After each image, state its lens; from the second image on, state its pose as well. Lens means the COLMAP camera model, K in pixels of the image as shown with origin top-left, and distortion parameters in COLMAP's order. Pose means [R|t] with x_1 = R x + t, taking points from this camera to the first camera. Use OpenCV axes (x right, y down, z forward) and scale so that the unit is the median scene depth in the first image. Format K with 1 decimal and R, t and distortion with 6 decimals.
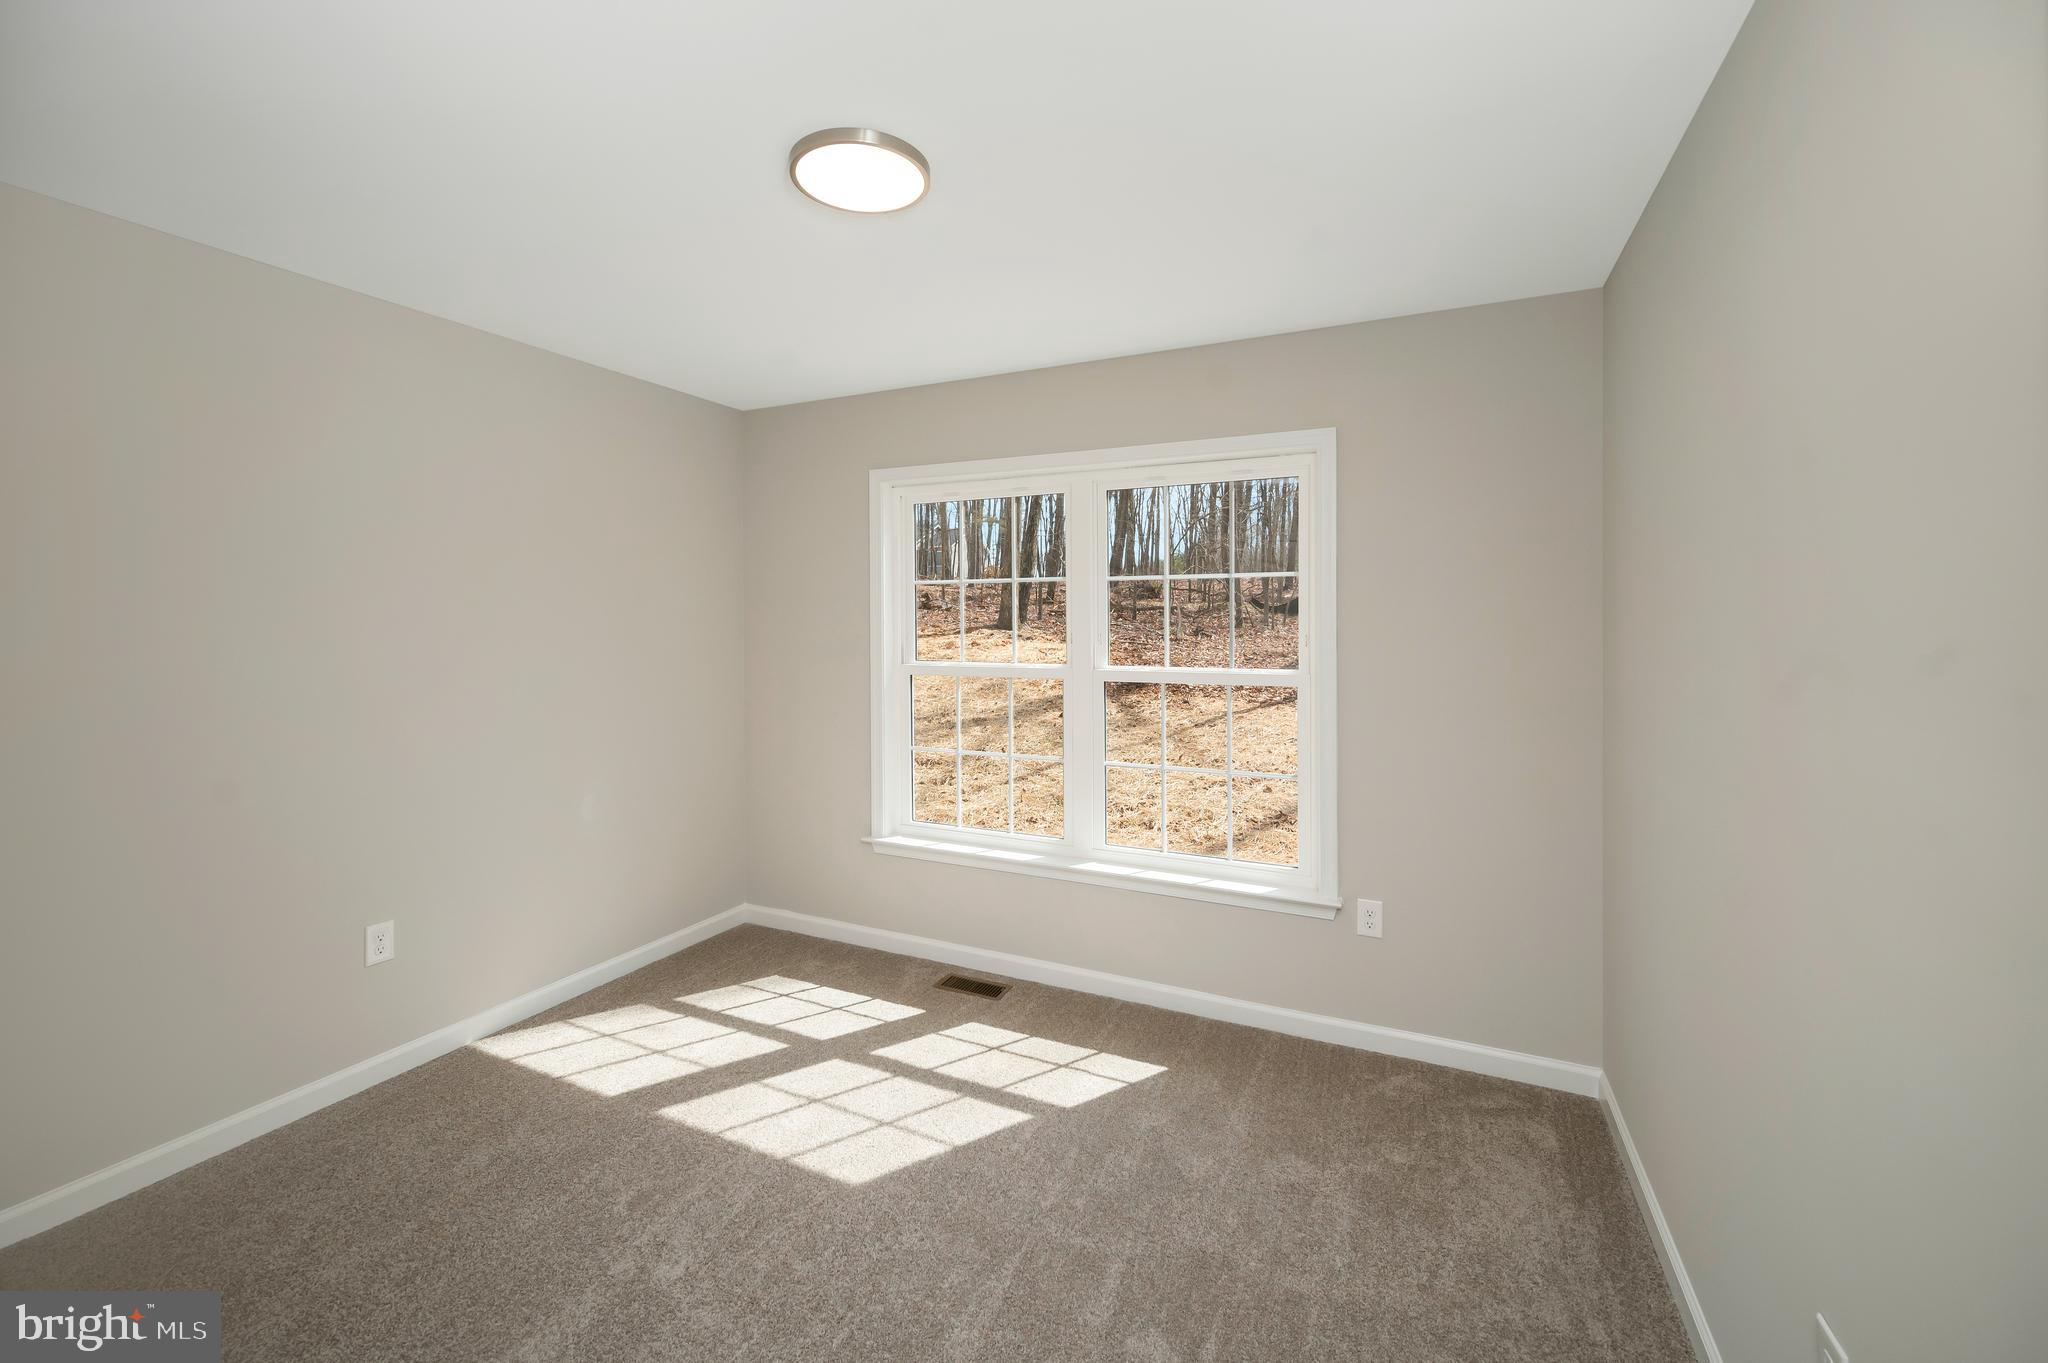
lens RADIAL K [[826.6, 0, 1026.9], [0, 826.6, 637.2], [0, 0, 1]] dist [-0.001549, -0.000247]
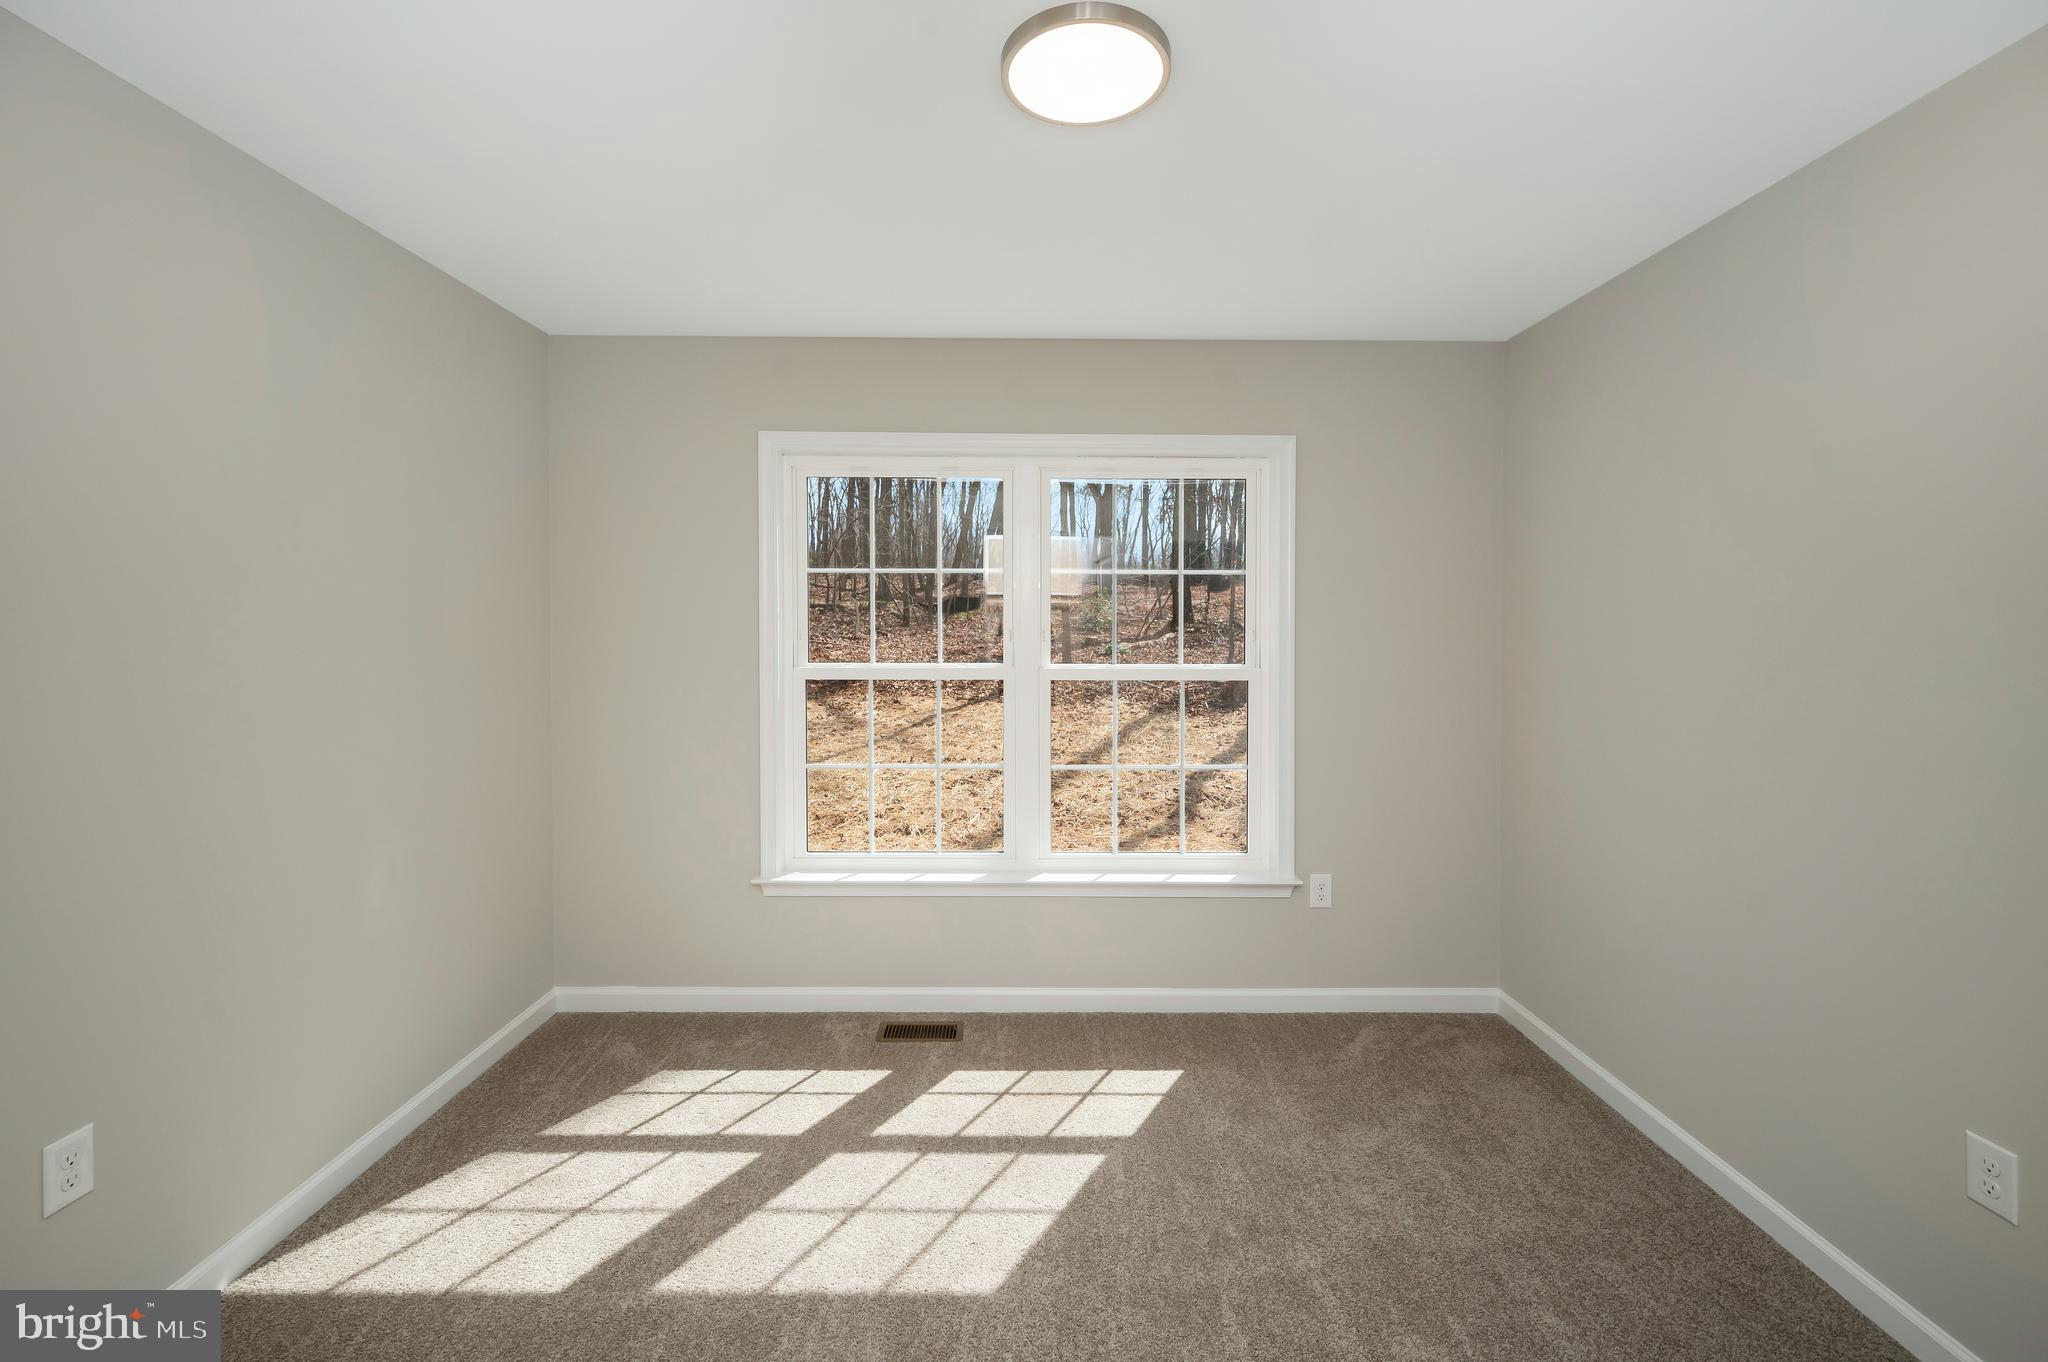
lens RADIAL K [[843.9, 0, 1024.0], [0, 843.9, 640.8], [0, 0, 1]] dist [-0.000630, 0.000149]
pose [[0.901052, -0.008654, 0.433625, -0.399309], [0.004595, 0.999935, 0.010407, -0.002085], [-0.433687, -0.007385, 0.901033, 0.165936]]
